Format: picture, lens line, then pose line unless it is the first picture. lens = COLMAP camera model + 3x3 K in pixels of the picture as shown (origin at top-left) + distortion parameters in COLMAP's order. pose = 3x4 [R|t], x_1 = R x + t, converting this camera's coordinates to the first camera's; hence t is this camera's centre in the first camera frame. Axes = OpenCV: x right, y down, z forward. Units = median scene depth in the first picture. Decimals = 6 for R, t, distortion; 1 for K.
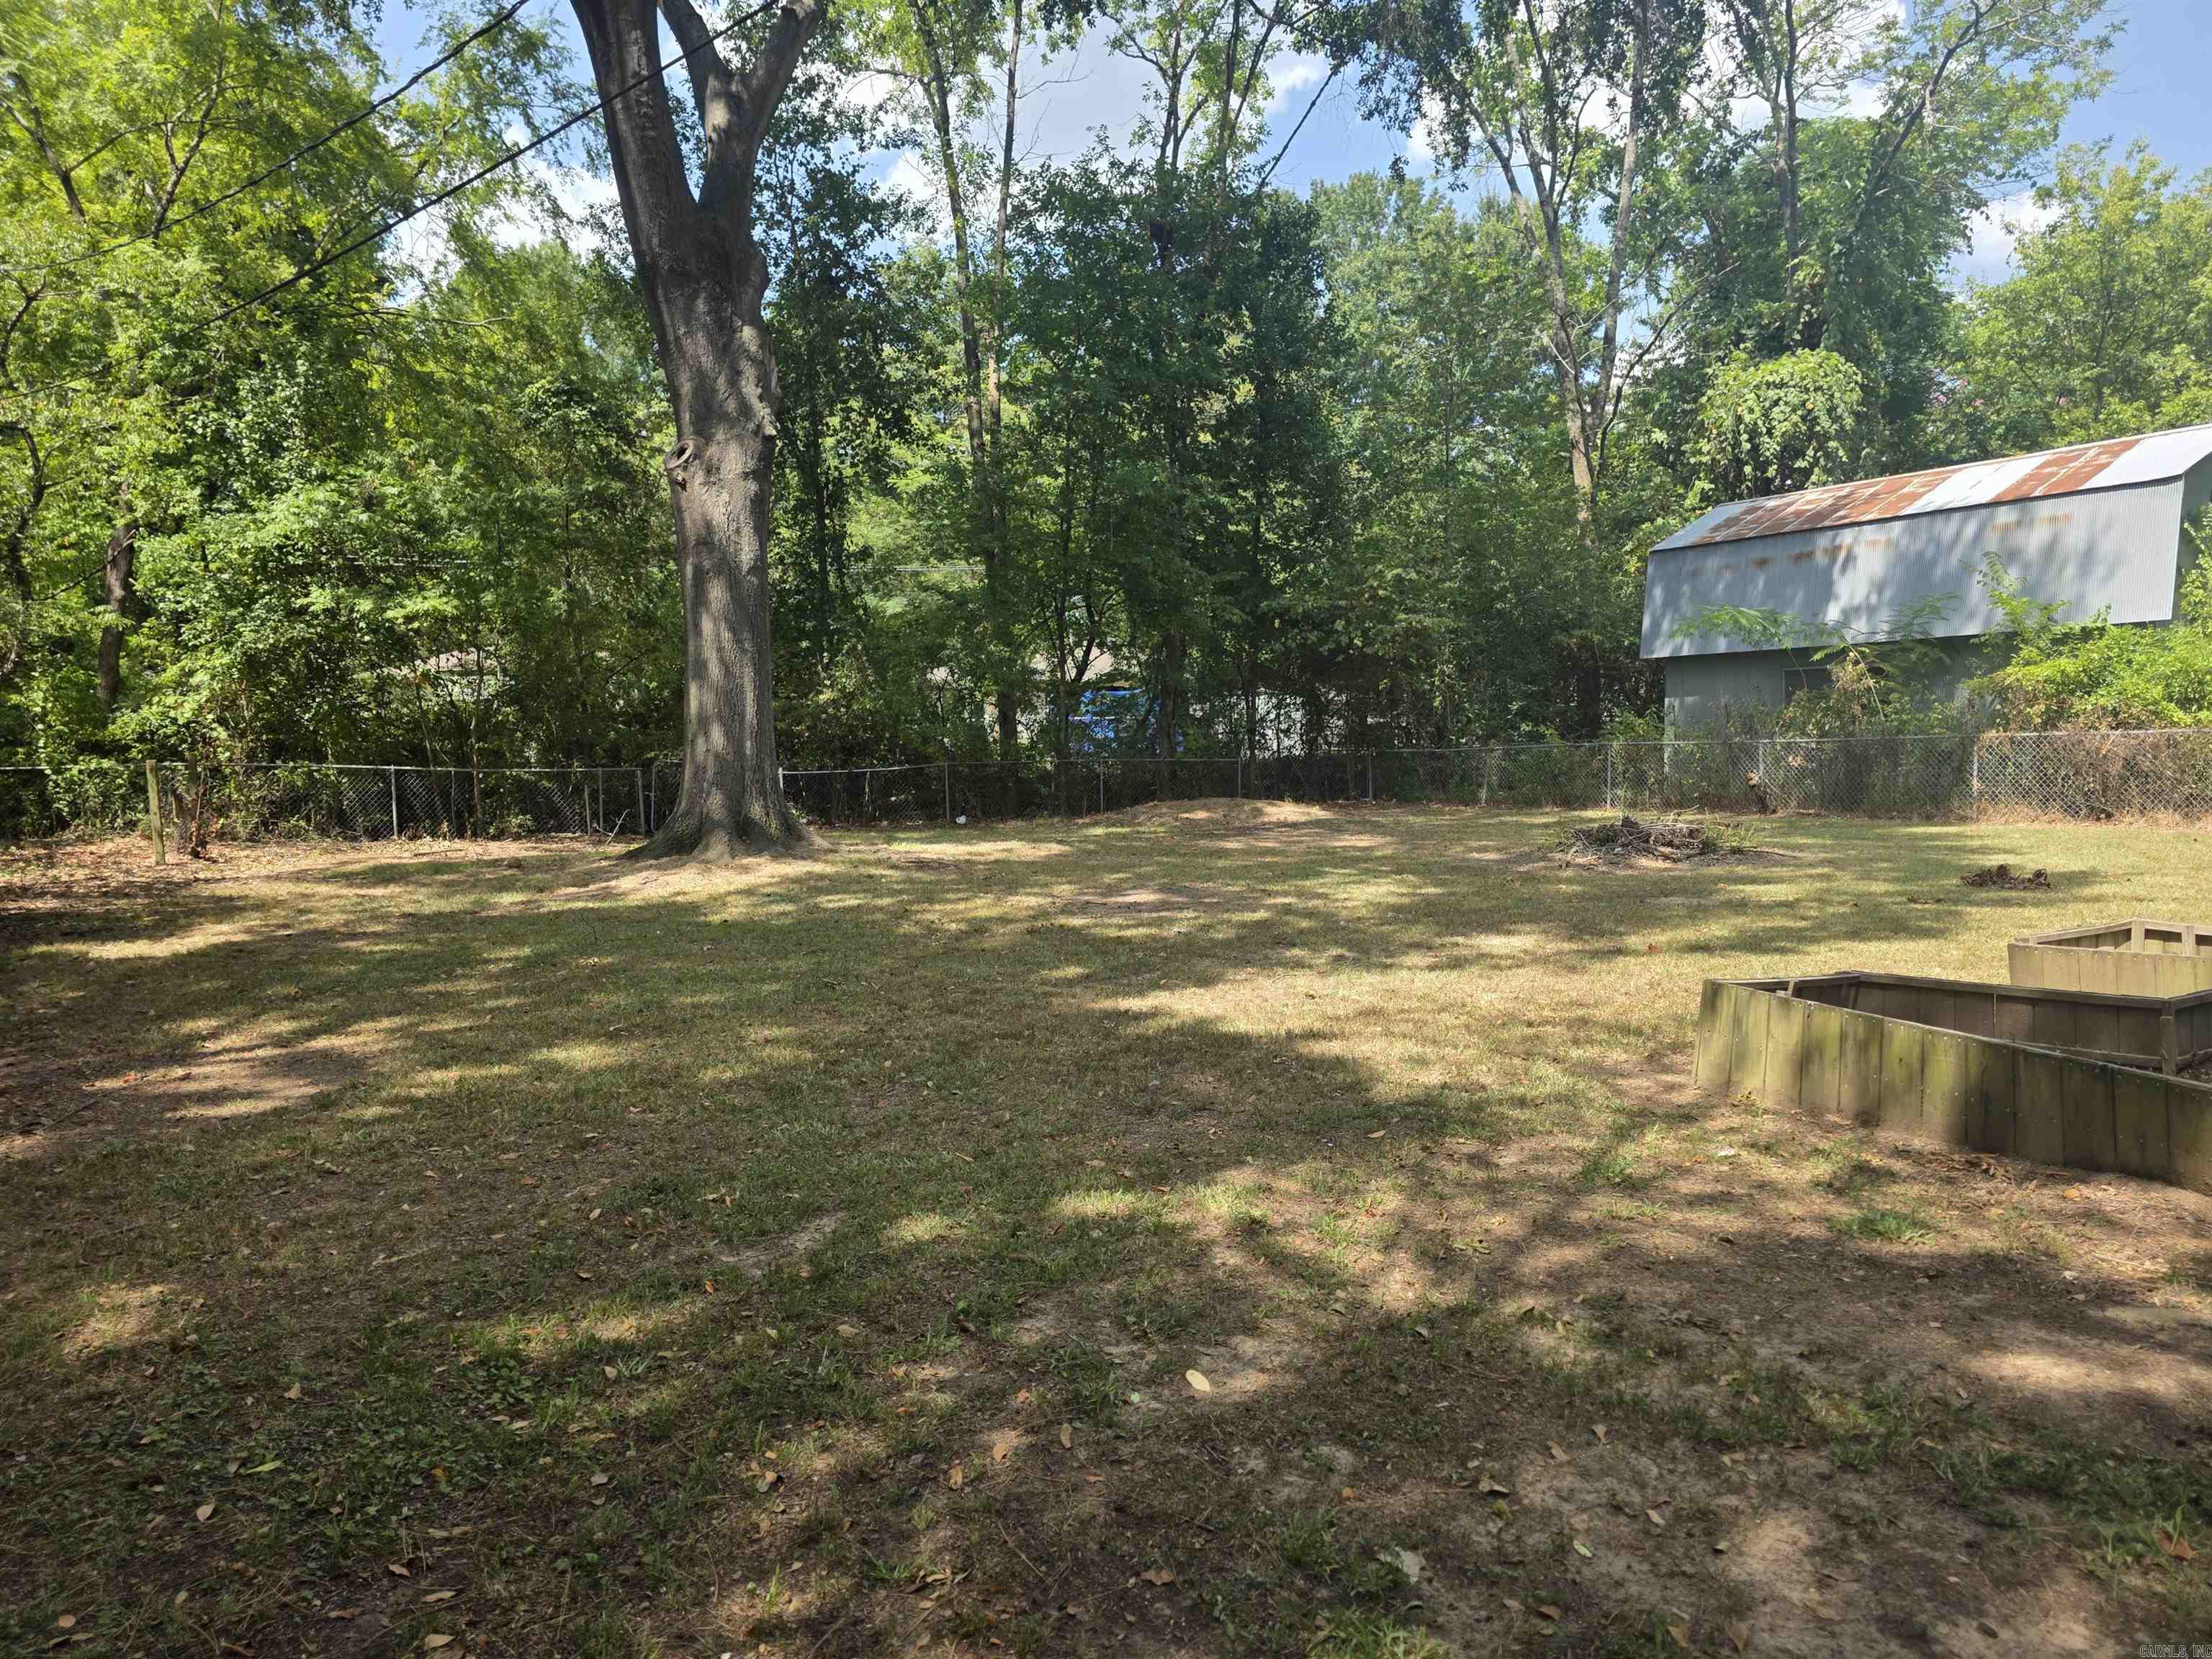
lens RADIAL K [[1523.7, 0, 1108.0], [0, 1523.7, 832.1], [0, 0, 1]] dist [0.011391, 0.000801]
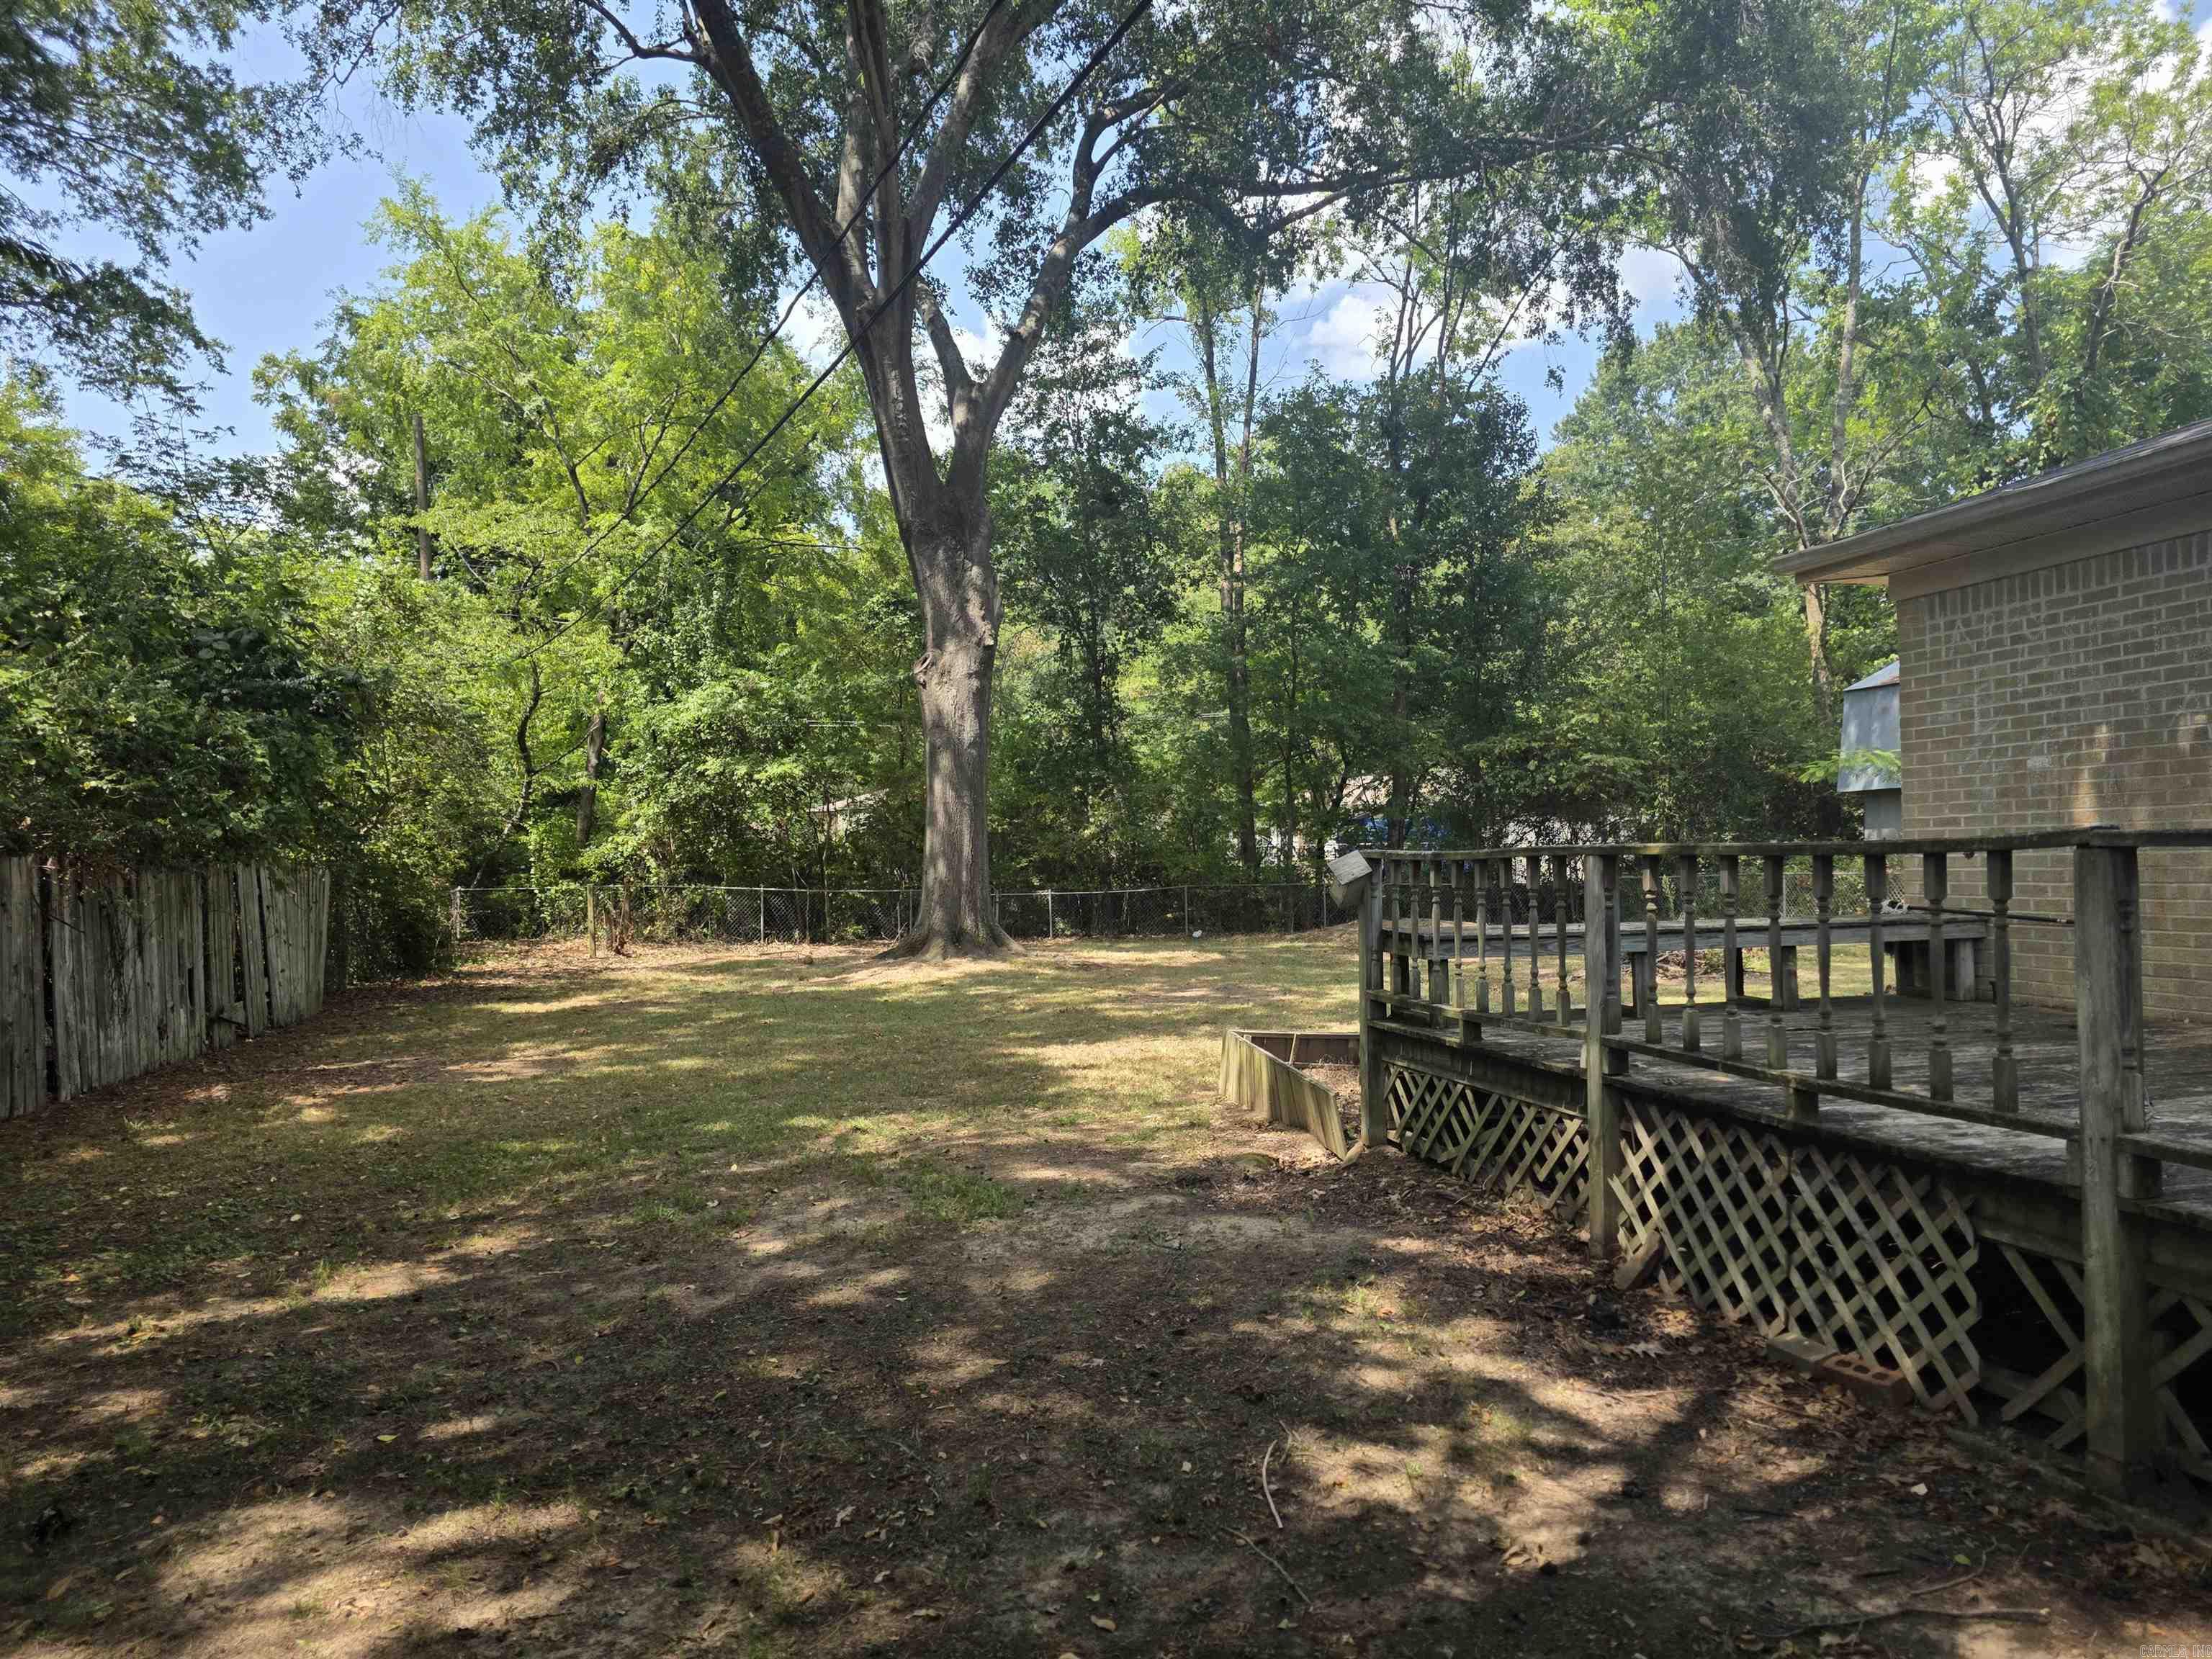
lens RADIAL K [[1498.2, 0, 1118.5], [0, 1498.2, 826.6], [0, 0, 1]] dist [0.055435, -0.050467]
pose [[0.959294, -0.006966, -0.282323, 0.202869], [-0.015914, 0.996774, -0.078668, 0.001906], [0.281960, 0.079958, 0.956089, -0.172043]]
